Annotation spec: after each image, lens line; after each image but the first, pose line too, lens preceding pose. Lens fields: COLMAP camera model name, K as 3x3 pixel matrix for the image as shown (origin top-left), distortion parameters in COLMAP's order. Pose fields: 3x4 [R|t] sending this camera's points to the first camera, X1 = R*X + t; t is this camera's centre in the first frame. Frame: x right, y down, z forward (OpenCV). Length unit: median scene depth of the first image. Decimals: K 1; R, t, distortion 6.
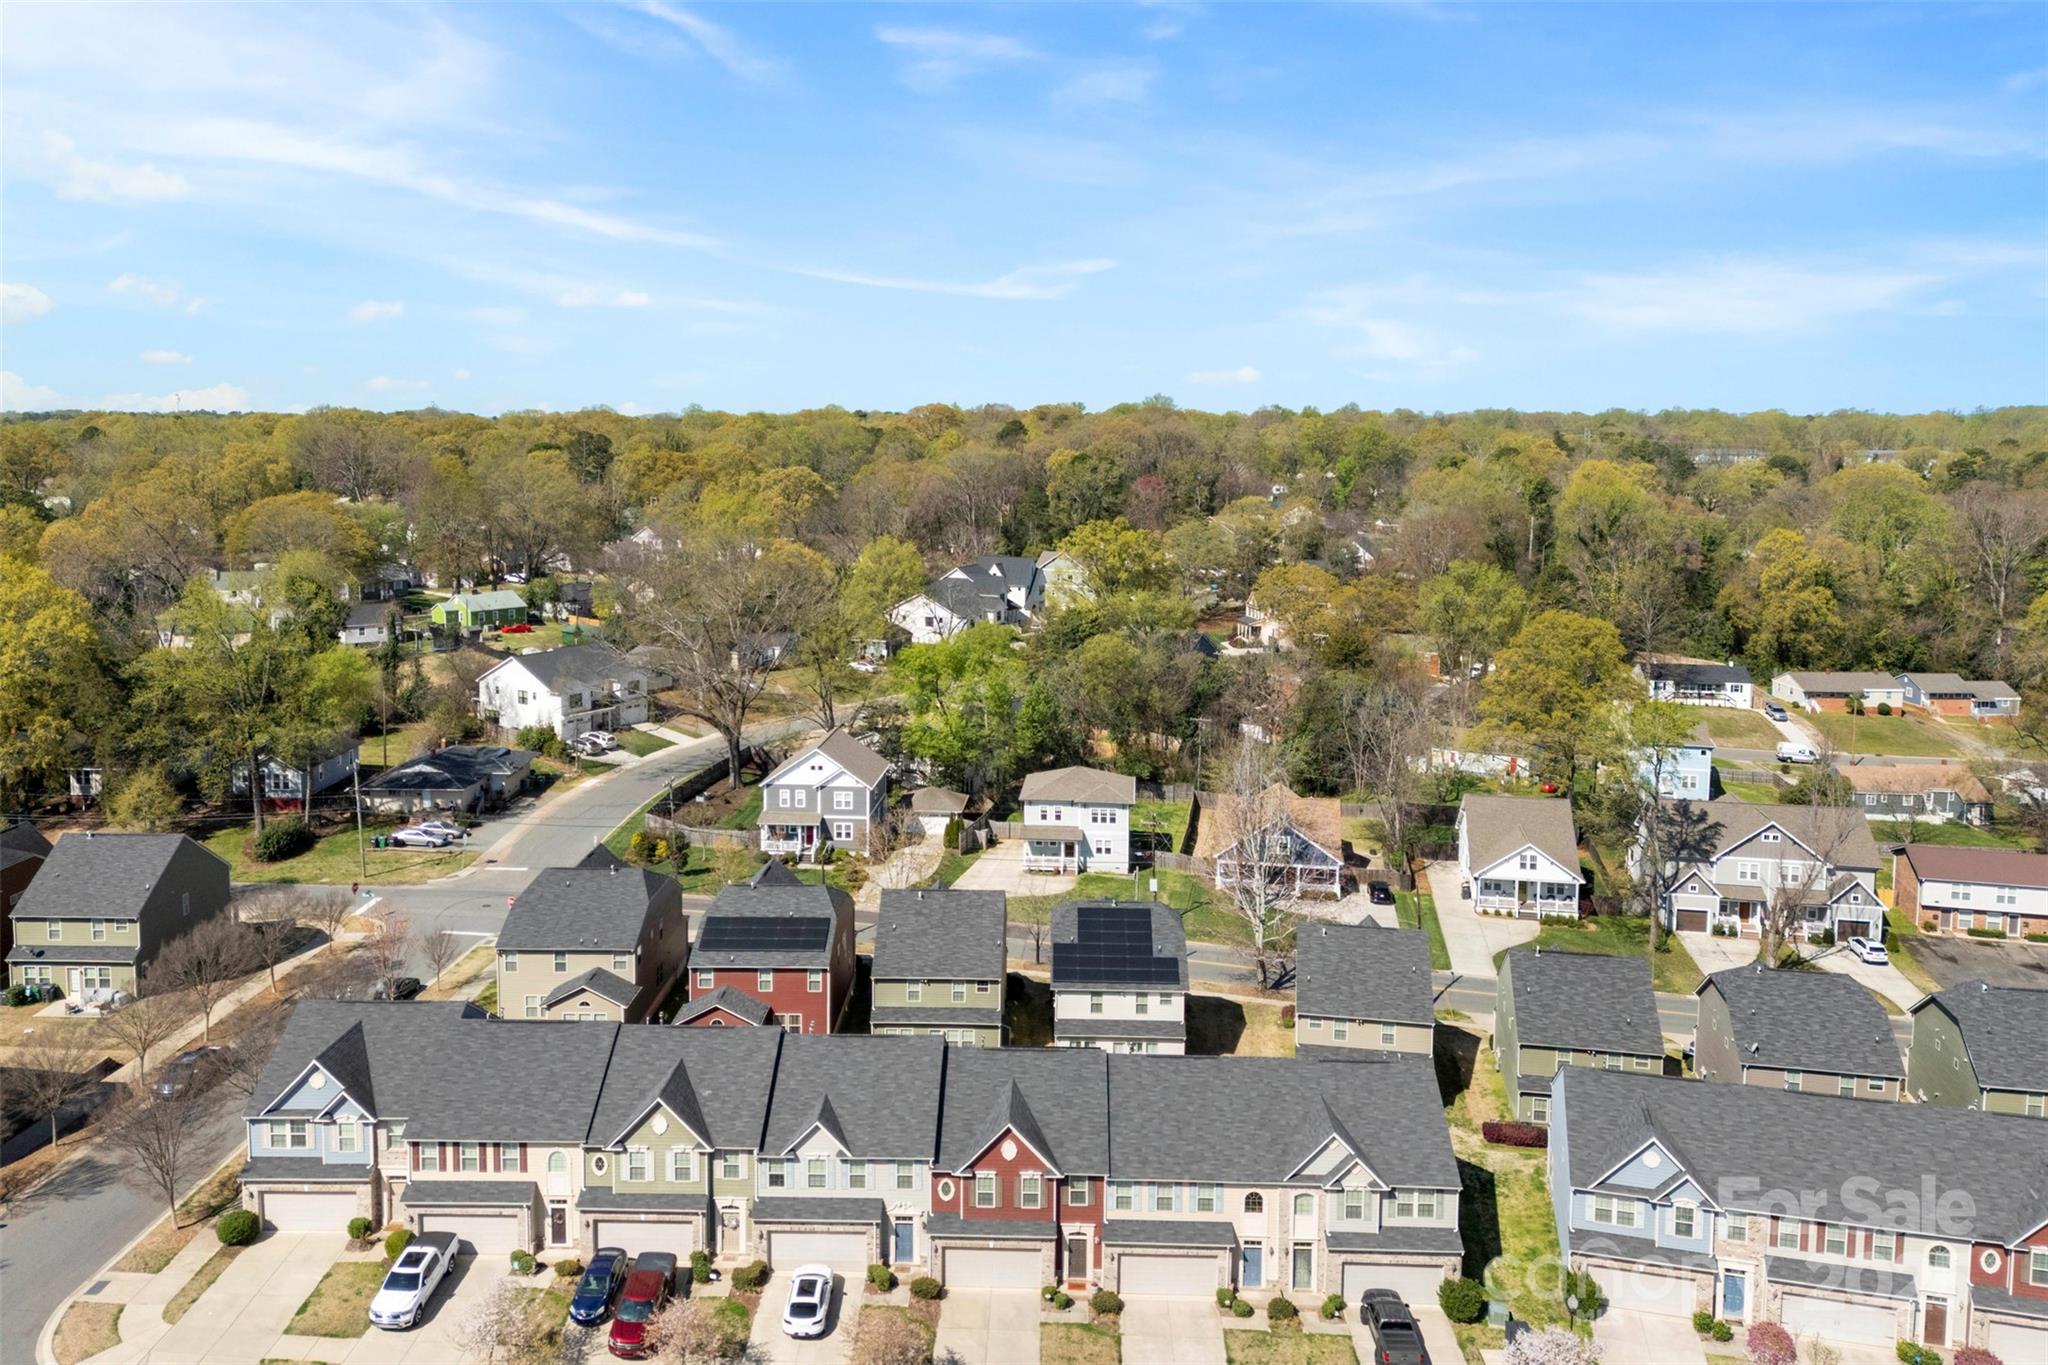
lens RADIAL K [[1568.1, 0, 1013.4], [0, 1568.1, 576.7], [0, 0, 1]] dist [0.093608, -0.121031]
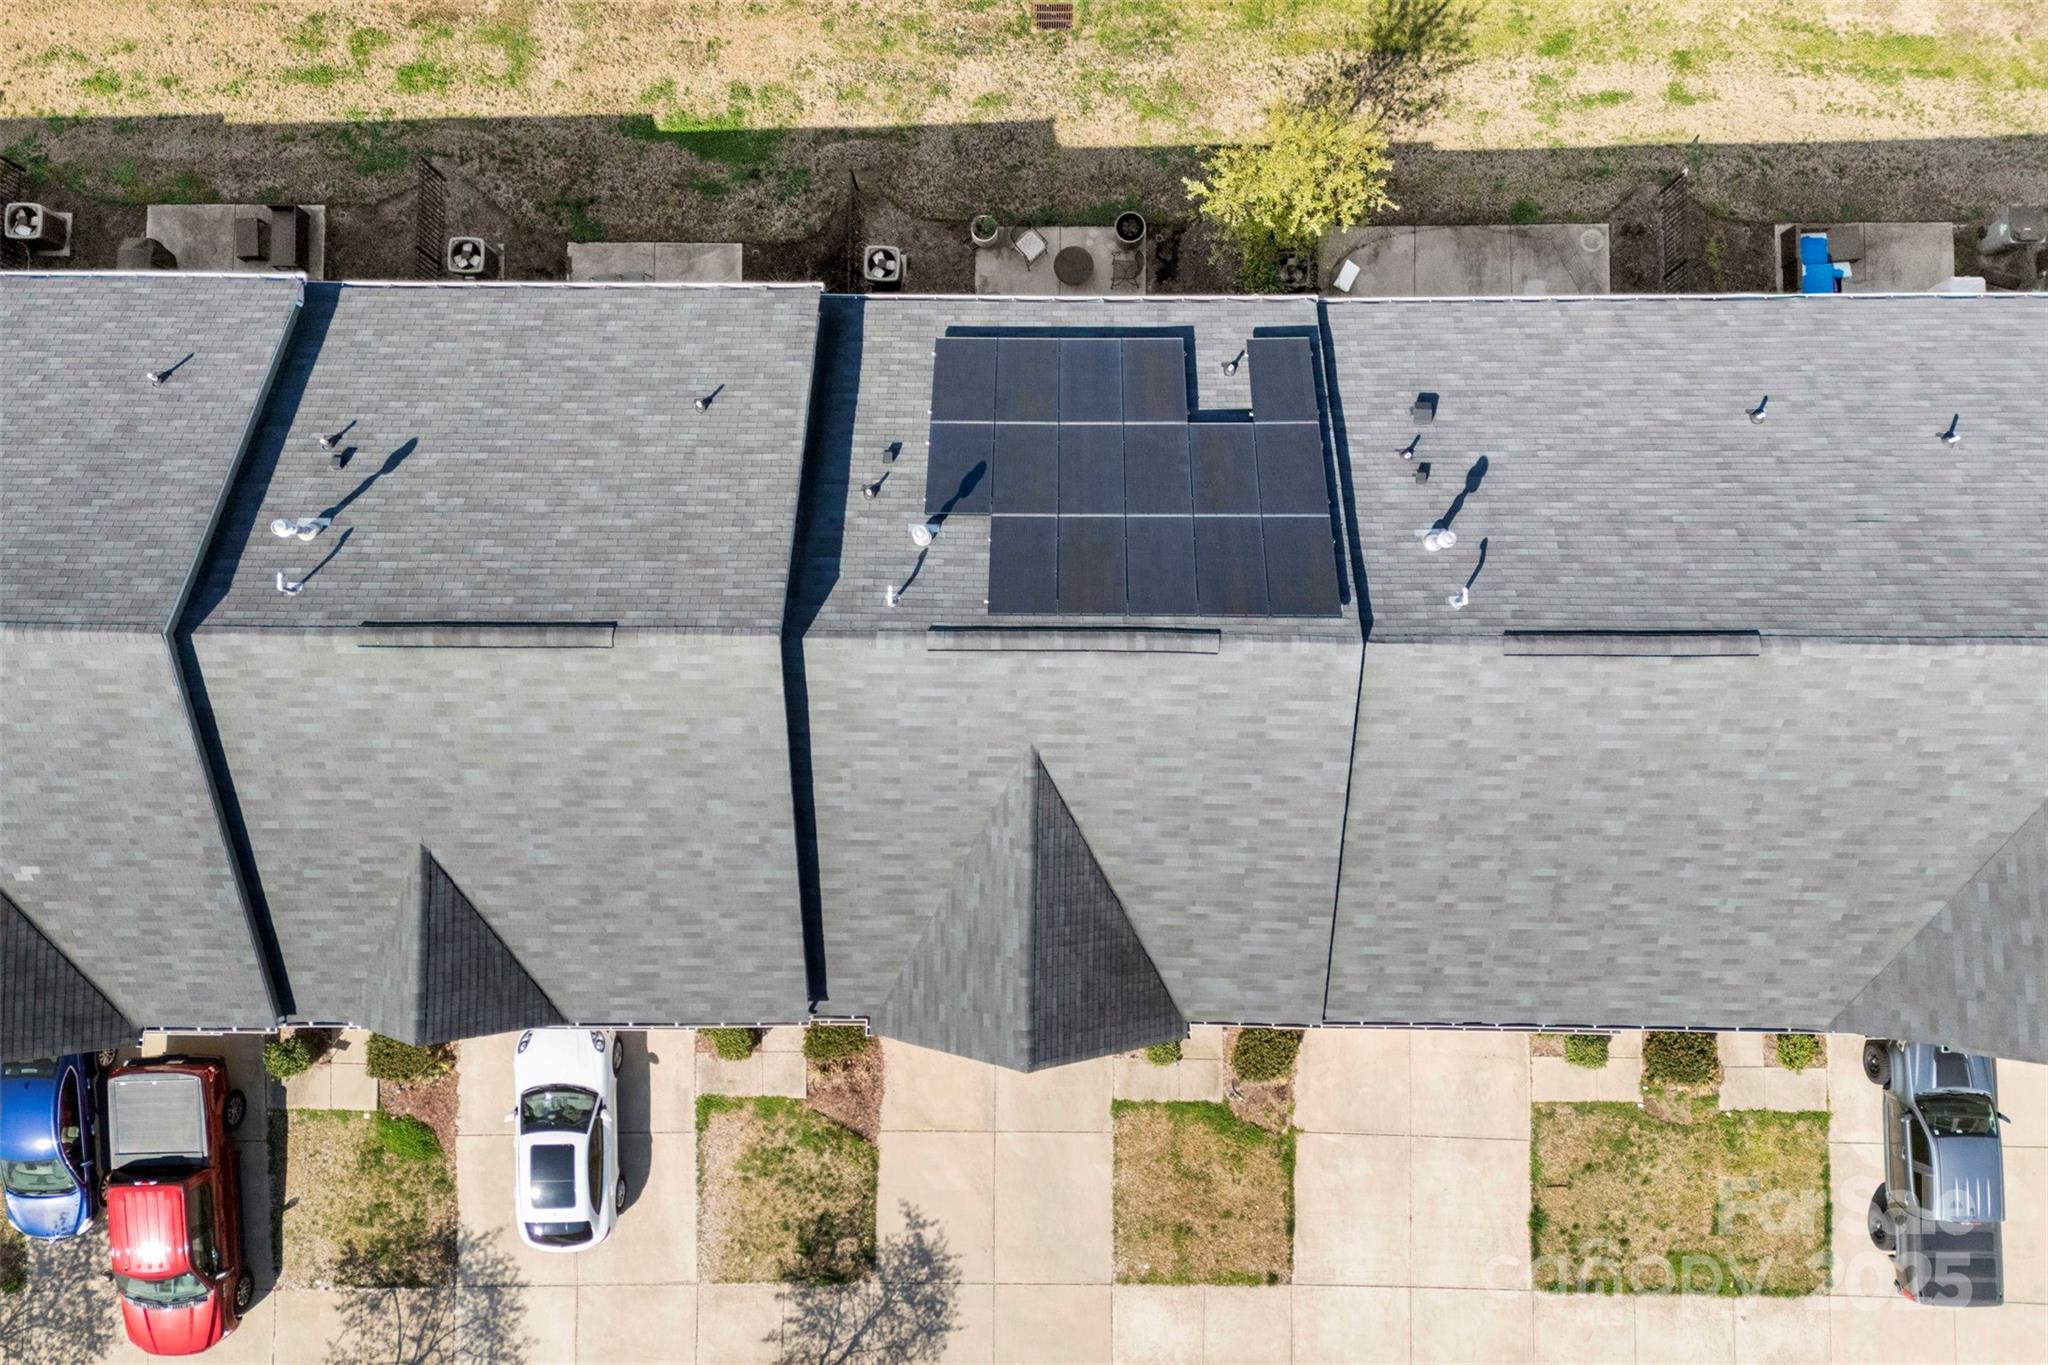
lens RADIAL K [[1491.8, 0, 1019.6], [0, 1491.8, 621.6], [0, 0, 1]] dist [0.092372, -0.095595]
pose [[0.999314, -0.025851, -0.026512, 0.005548], [0.030316, 0.160069, 0.986640, 0.036882], [-0.021262, -0.986767, 0.160743, 1.027693]]
